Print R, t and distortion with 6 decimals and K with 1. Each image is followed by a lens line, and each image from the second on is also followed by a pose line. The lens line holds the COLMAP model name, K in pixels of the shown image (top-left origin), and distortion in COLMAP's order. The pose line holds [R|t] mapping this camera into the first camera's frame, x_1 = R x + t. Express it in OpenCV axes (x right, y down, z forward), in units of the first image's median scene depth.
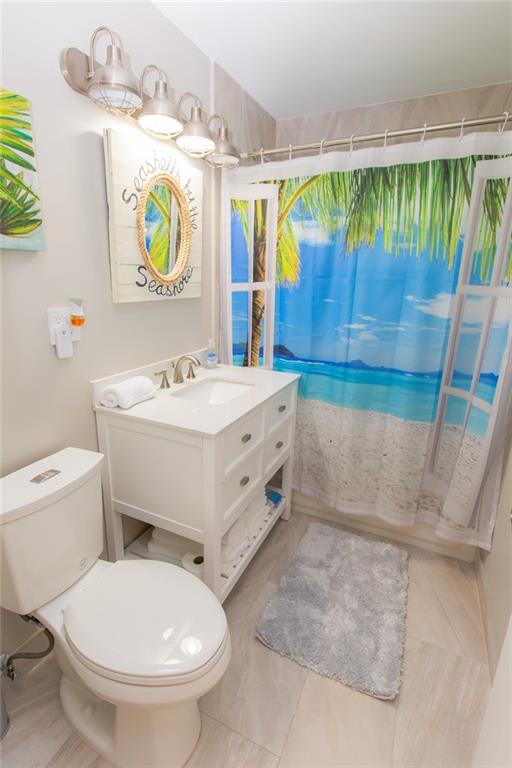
lens RADIAL K [[377.3, 0, 256.0], [0, 377.3, 384.0], [0, 0, 1]] dist [-0.002141, -0.000498]
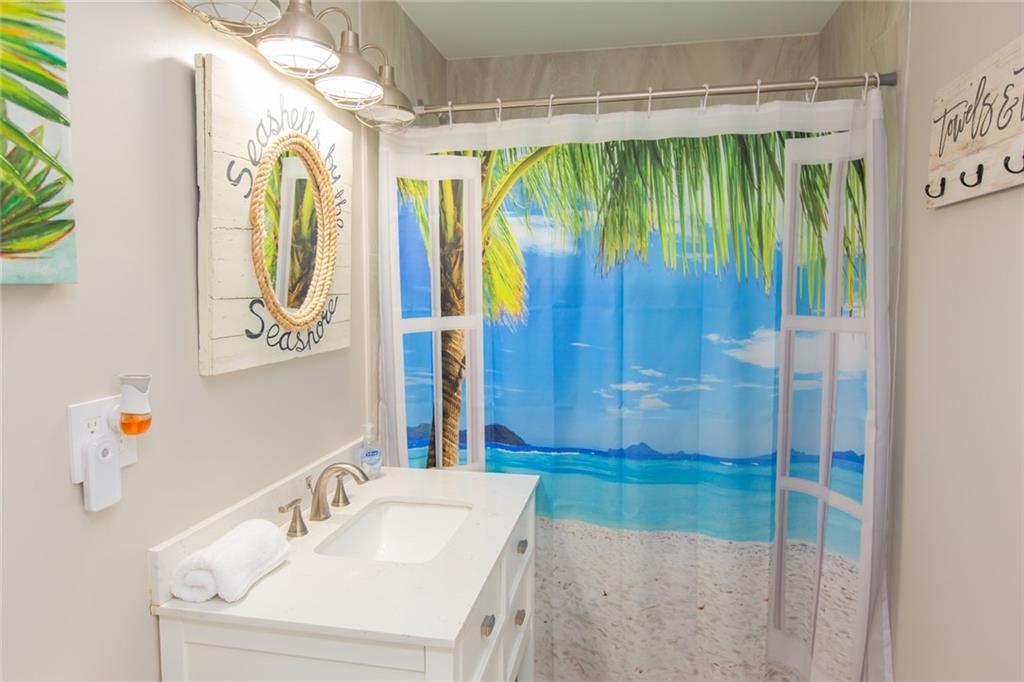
lens RADIAL K [[627.5, 0, 514.9], [0, 627.5, 339.1], [0, 0, 1]] dist [-0.004367, 0.001900]
pose [[0.964957, -0.038600, 0.259555, -0.173159], [0.086129, 0.980914, -0.174325, -0.074842], [-0.247872, 0.190571, 0.949864, 0.103853]]
